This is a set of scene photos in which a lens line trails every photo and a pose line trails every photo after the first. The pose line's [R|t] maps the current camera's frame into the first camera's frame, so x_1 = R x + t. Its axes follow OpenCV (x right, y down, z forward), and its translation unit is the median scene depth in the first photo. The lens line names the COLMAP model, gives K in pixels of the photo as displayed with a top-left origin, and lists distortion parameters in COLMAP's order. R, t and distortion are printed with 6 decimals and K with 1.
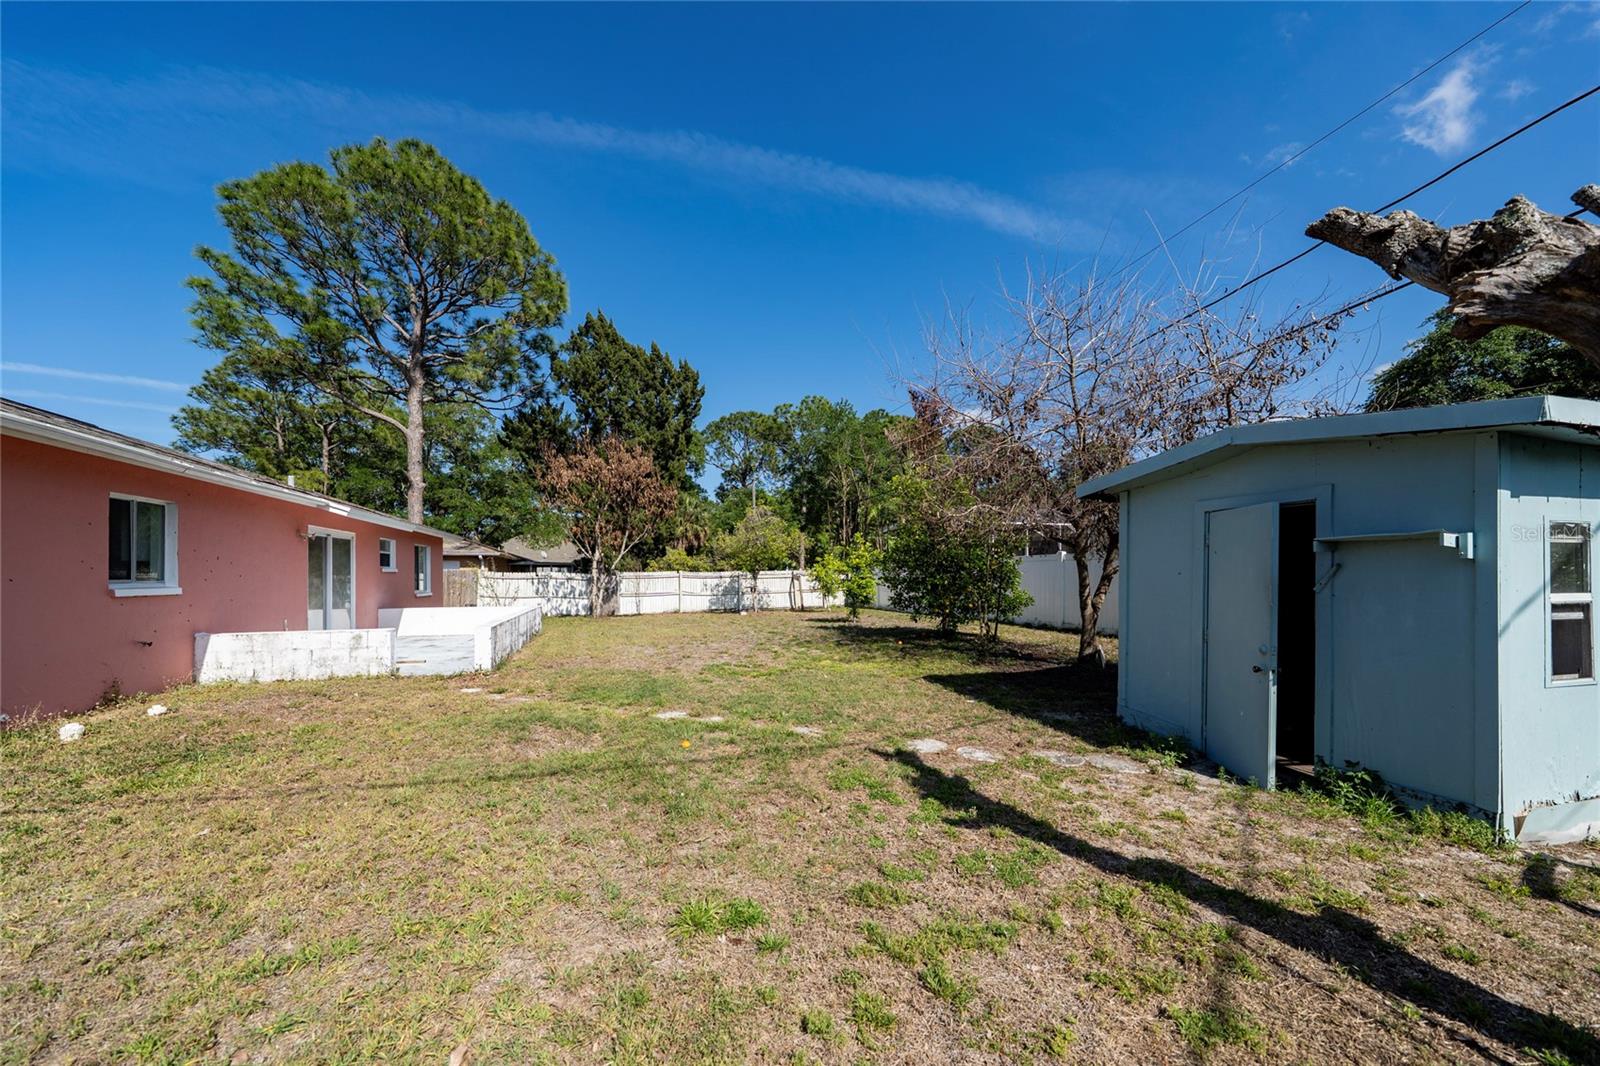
lens RADIAL K [[558.1, 0, 796.2], [0, 558.1, 574.3], [0, 0, 1]] dist [-0.007461, 0.000020]
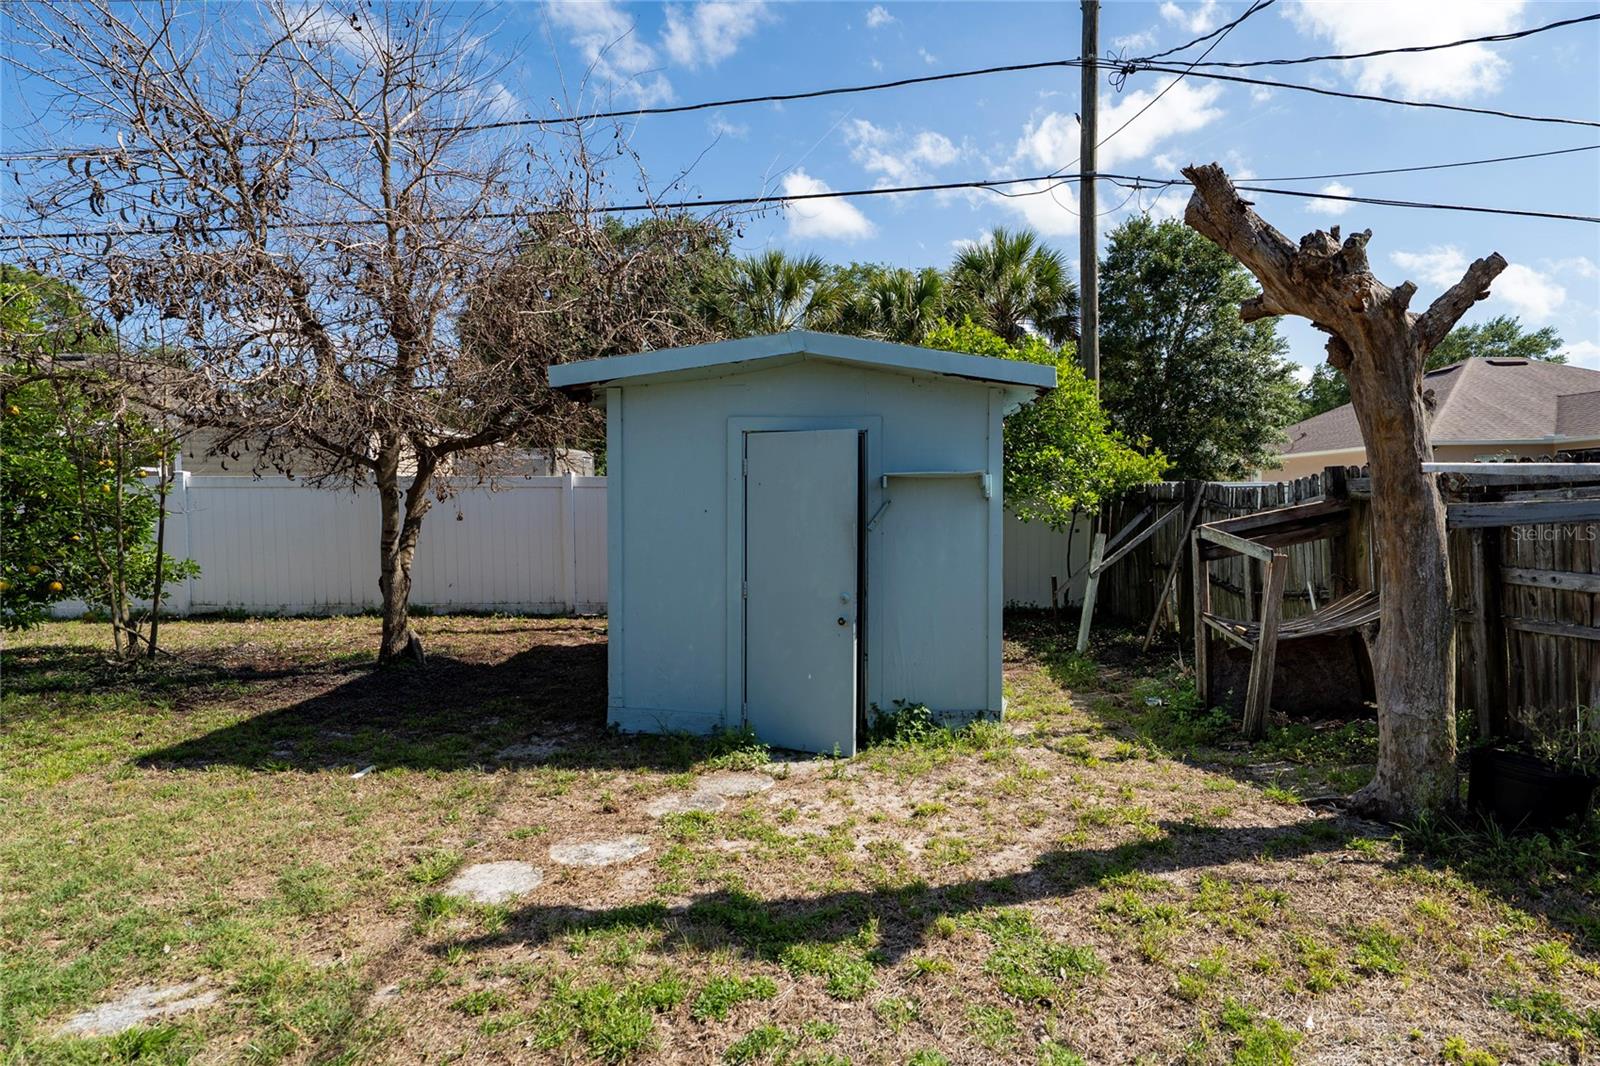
lens RADIAL K [[829.8, 0, 800.0], [0, 829.8, 533.0], [0, 0, 1]] dist [0.020998, 0.000081]
pose [[0.262677, -0.013282, 0.964793, -0.389406], [0.000267, 0.999906, 0.013692, 0.015488], [-0.964884, -0.003339, 0.262656, 0.649204]]
